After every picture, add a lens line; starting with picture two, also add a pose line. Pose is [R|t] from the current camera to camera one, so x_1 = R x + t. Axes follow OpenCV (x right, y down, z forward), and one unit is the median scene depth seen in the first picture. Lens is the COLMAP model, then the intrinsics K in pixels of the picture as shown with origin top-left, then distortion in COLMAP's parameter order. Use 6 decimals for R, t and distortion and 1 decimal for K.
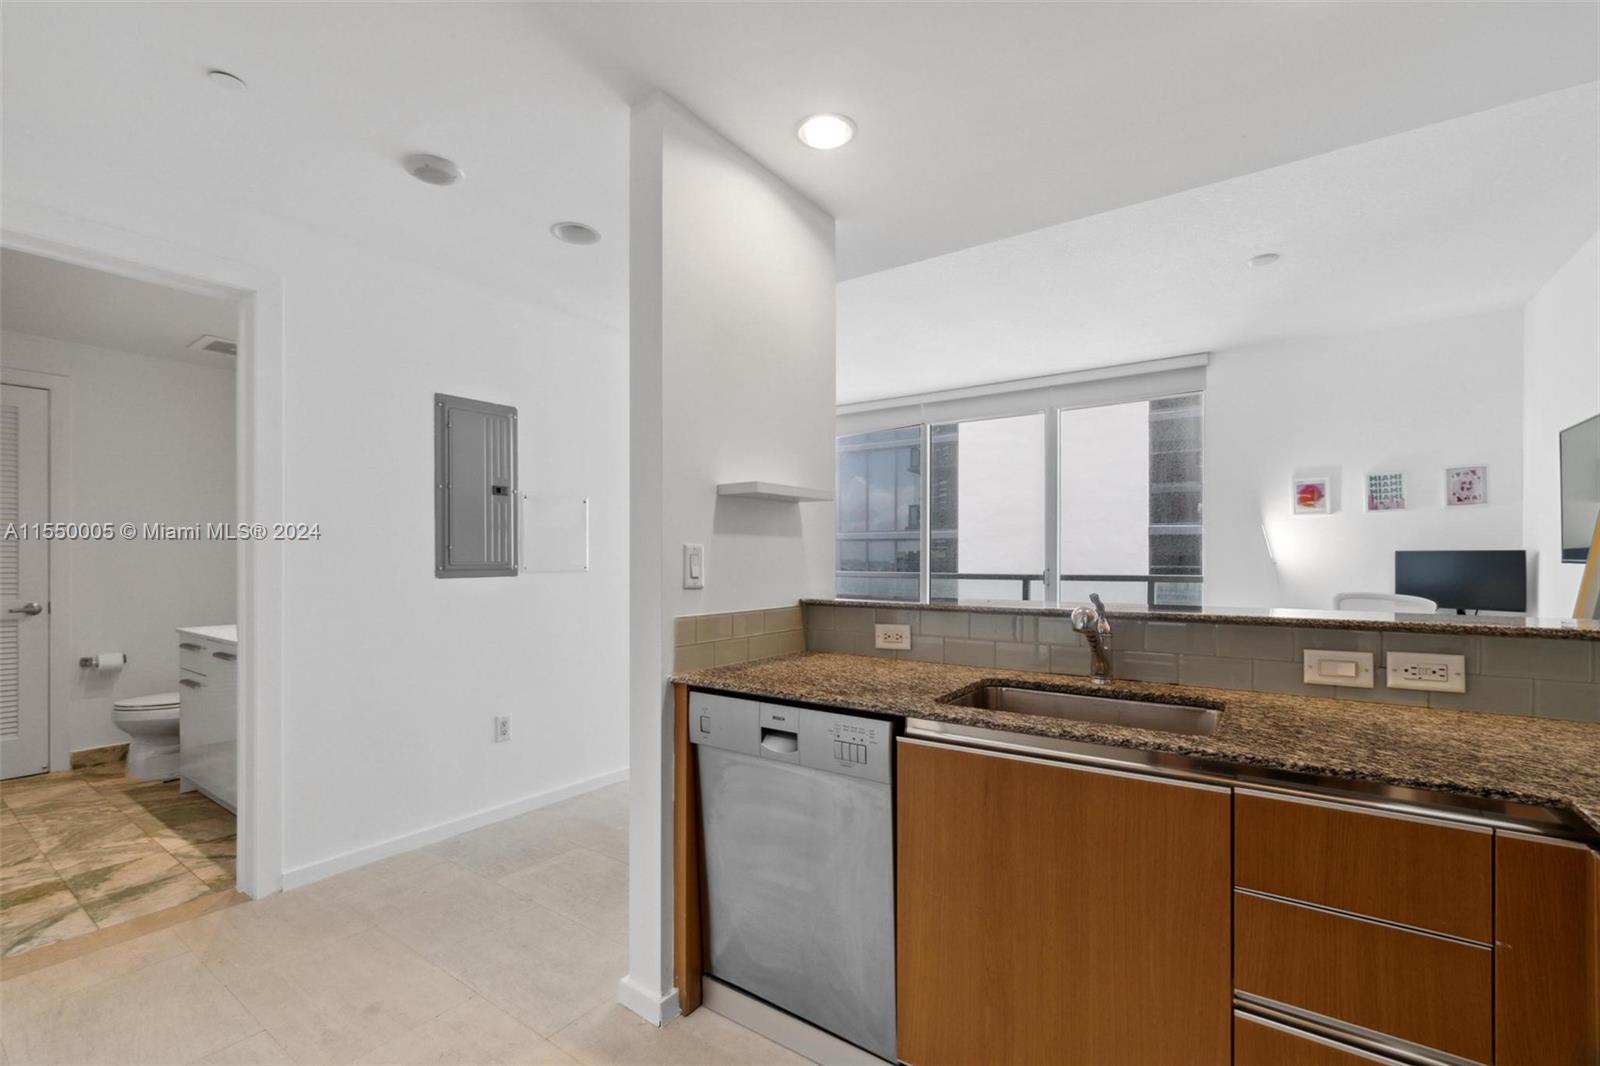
lens RADIAL K [[694.5, 0, 799.2], [0, 694.5, 563.0], [0, 0, 1]] dist [-0.008401, 0.001993]
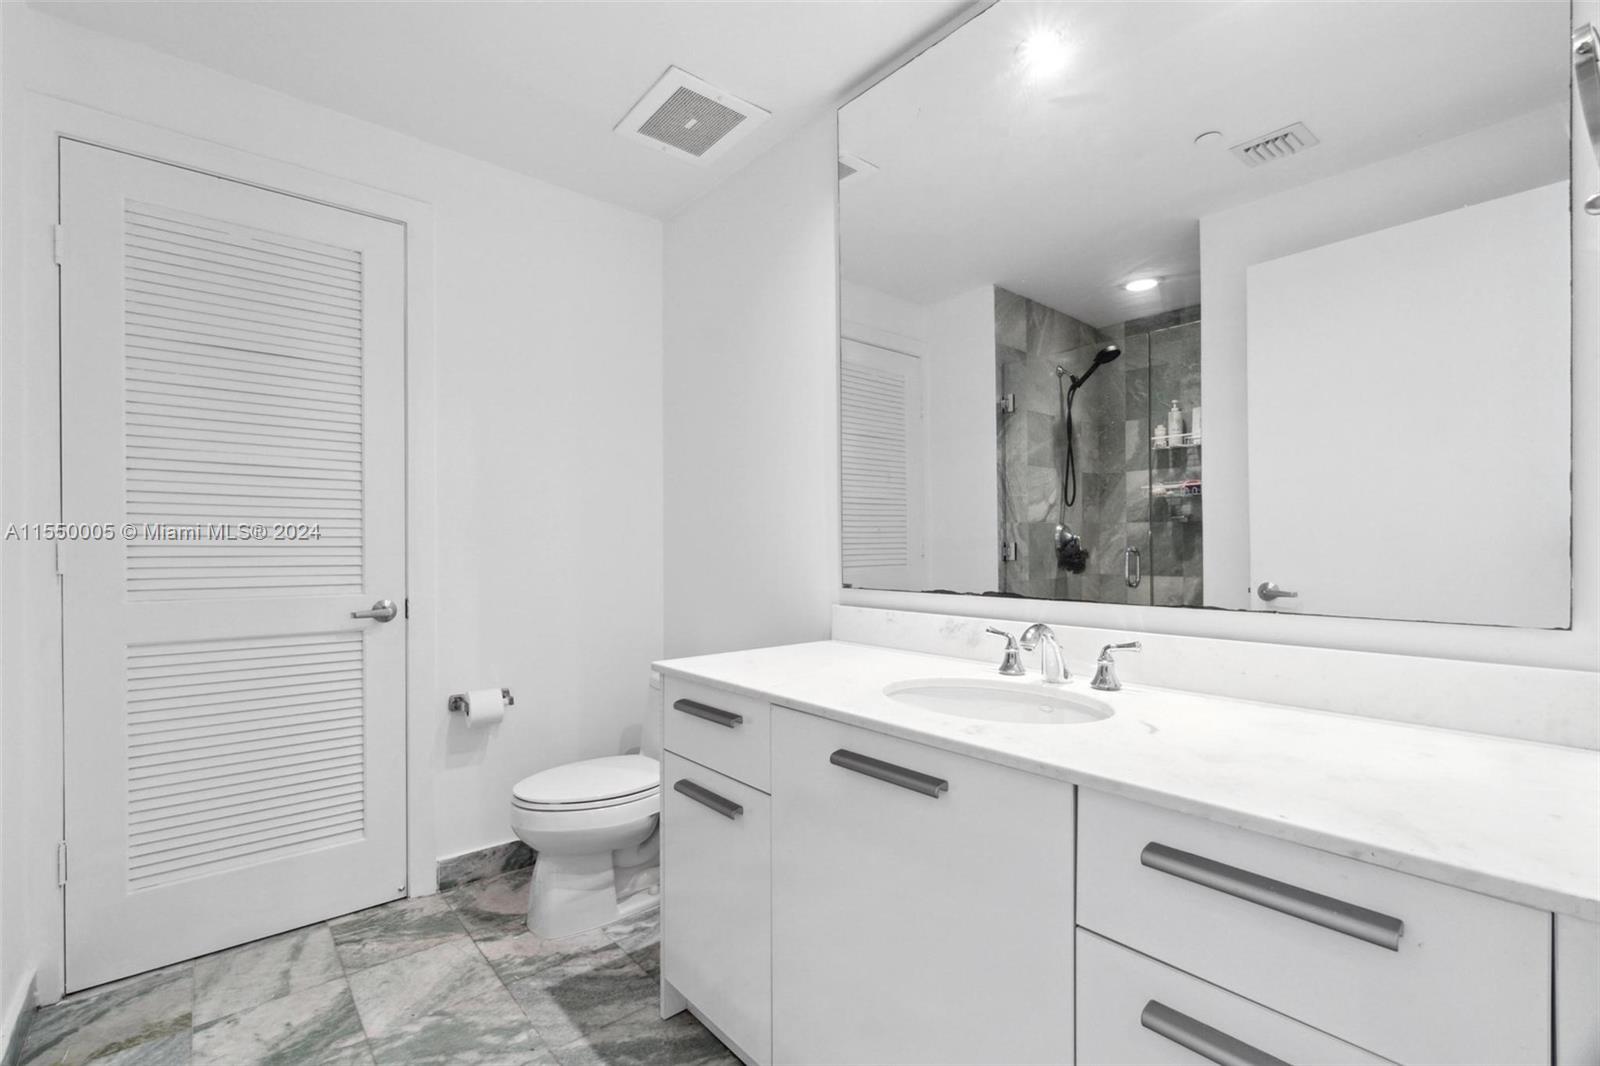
lens RADIAL K [[694.5, 0, 792.2], [0, 694.5, 547.5], [0, 0, 1]] dist [-0.008401, 0.001993]
pose [[0.969621, -0.005574, -0.244548, -0.643729], [0.005404, 0.999984, -0.001368, 0.017037], [0.244552, 0.000005, 0.969636, 0.527593]]
